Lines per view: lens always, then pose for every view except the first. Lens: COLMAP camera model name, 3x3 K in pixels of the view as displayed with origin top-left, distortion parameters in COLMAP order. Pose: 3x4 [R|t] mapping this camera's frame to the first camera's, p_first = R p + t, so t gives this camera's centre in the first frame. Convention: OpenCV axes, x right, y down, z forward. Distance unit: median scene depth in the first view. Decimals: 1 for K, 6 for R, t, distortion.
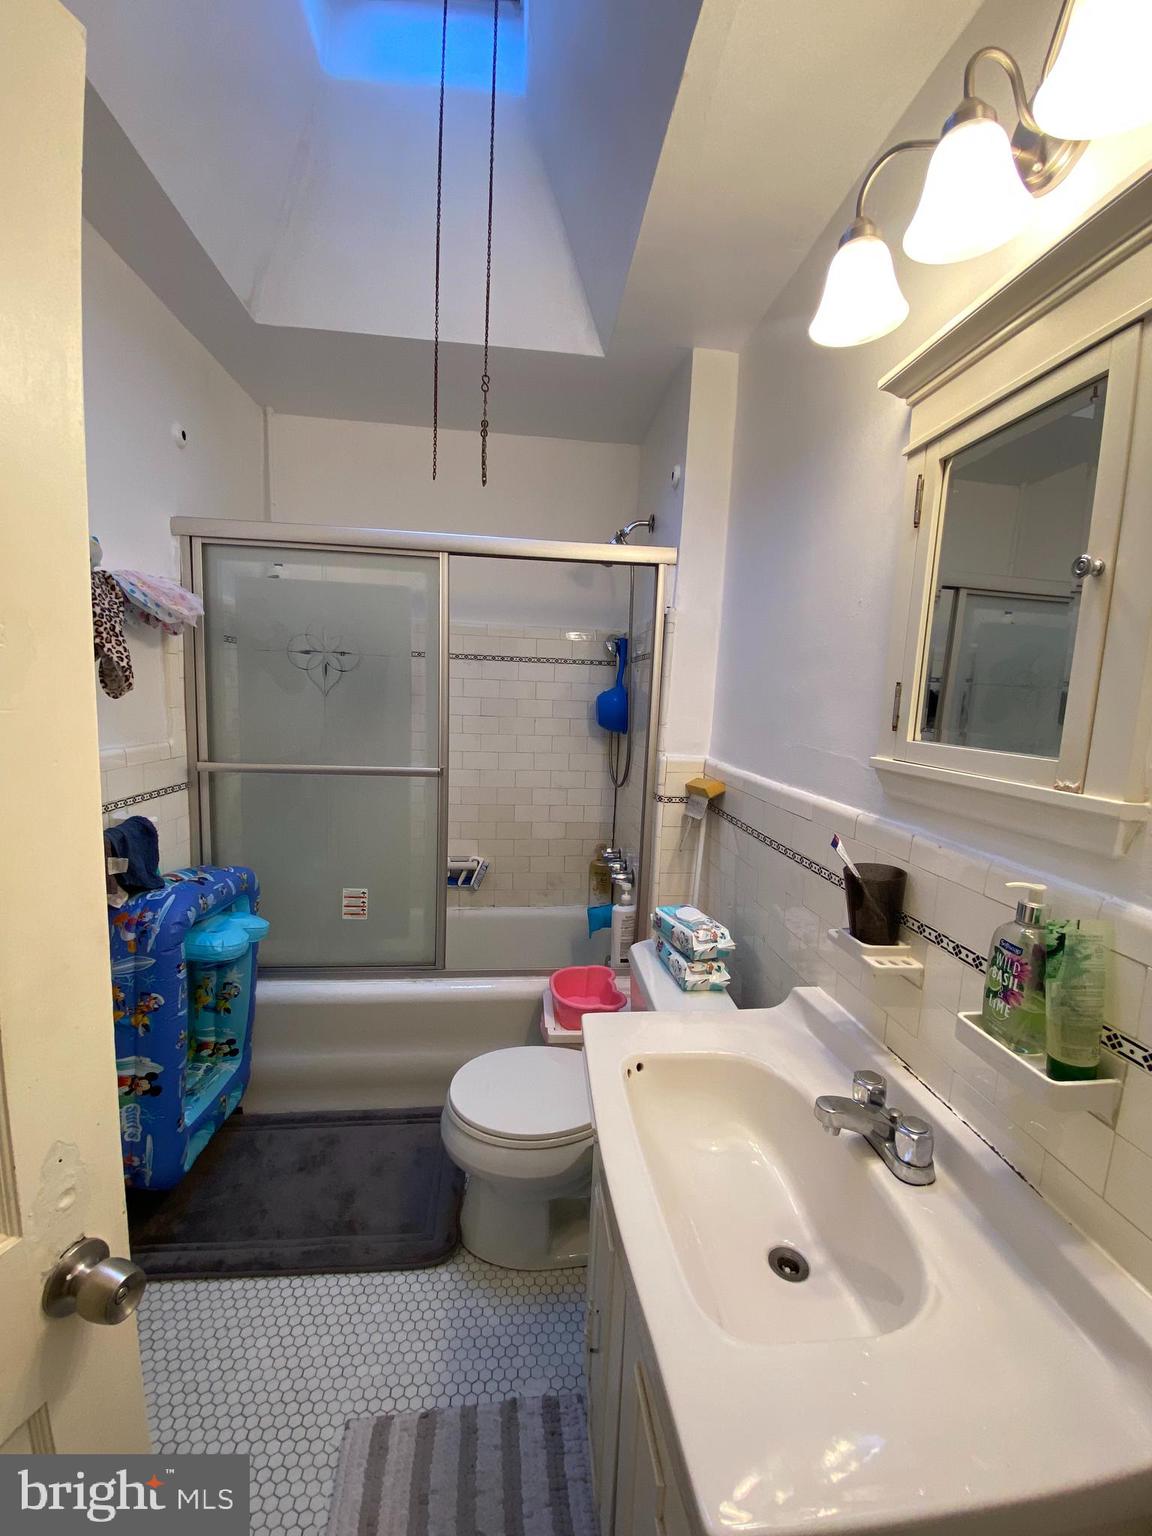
lens RADIAL K [[620.6, 0, 576.0], [0, 620.6, 768.0], [0, 0, 1]] dist [0.018615, -0.023061]
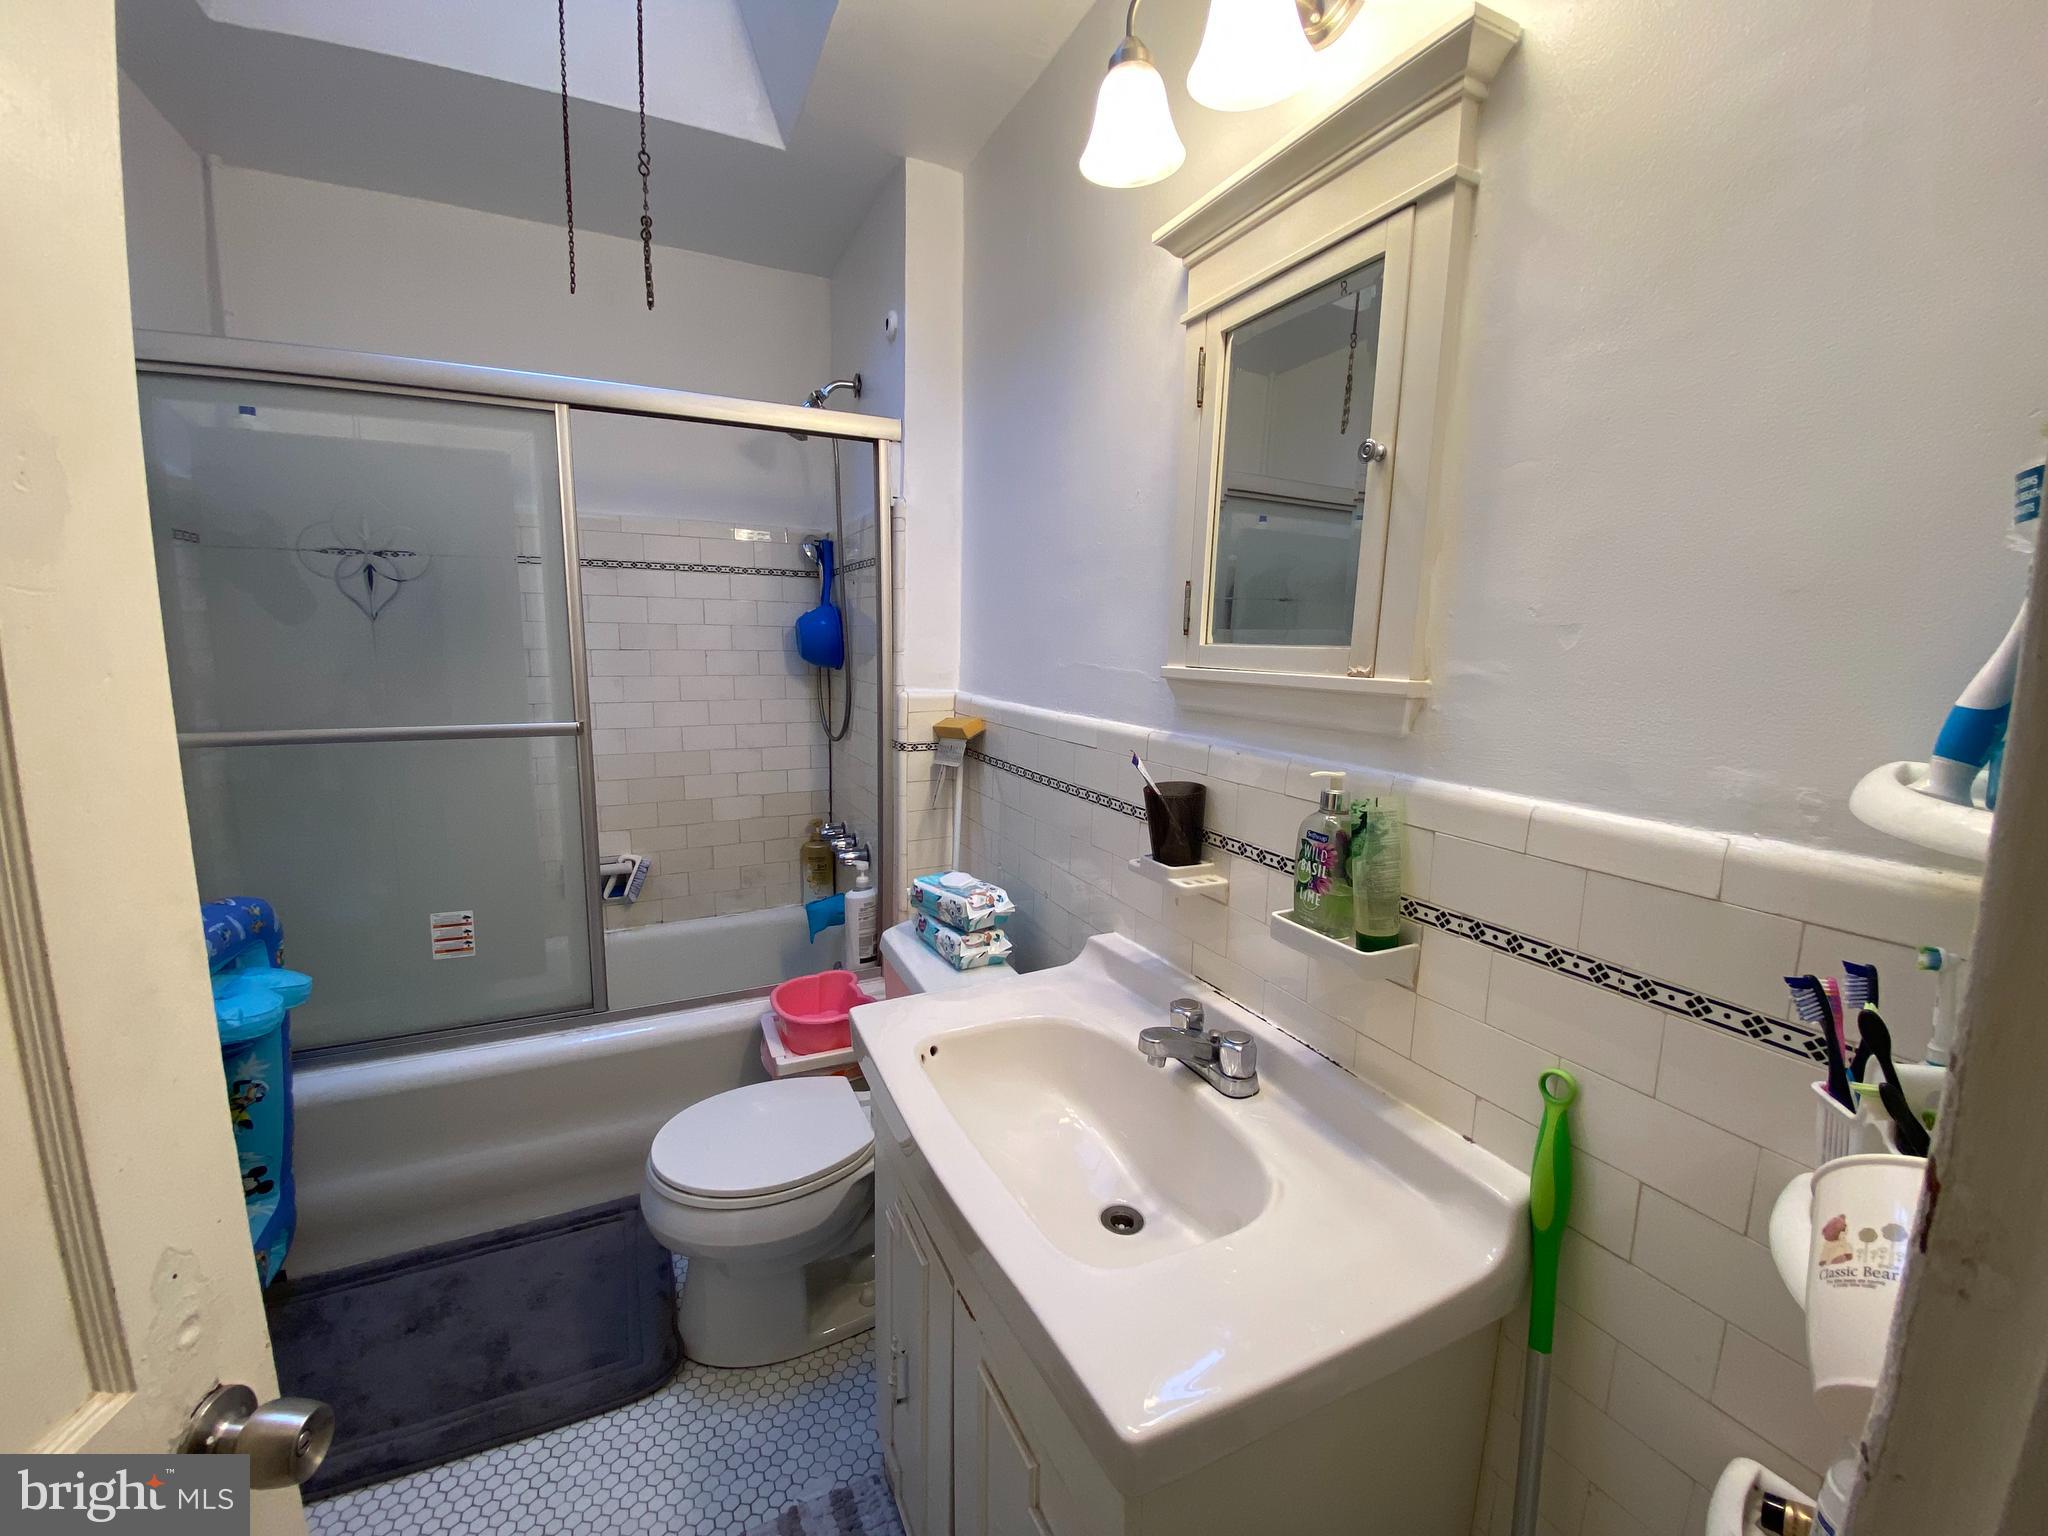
lens RADIAL K [[827.4, 0, 1024.0], [0, 827.4, 768.0], [0, 0, 1]] dist [0.018615, -0.023061]
pose [[0.940755, -0.073358, 0.331056, -0.093814], [0.057949, 0.996737, 0.056194, 0.038993], [-0.334098, -0.033681, 0.941936, -0.050188]]
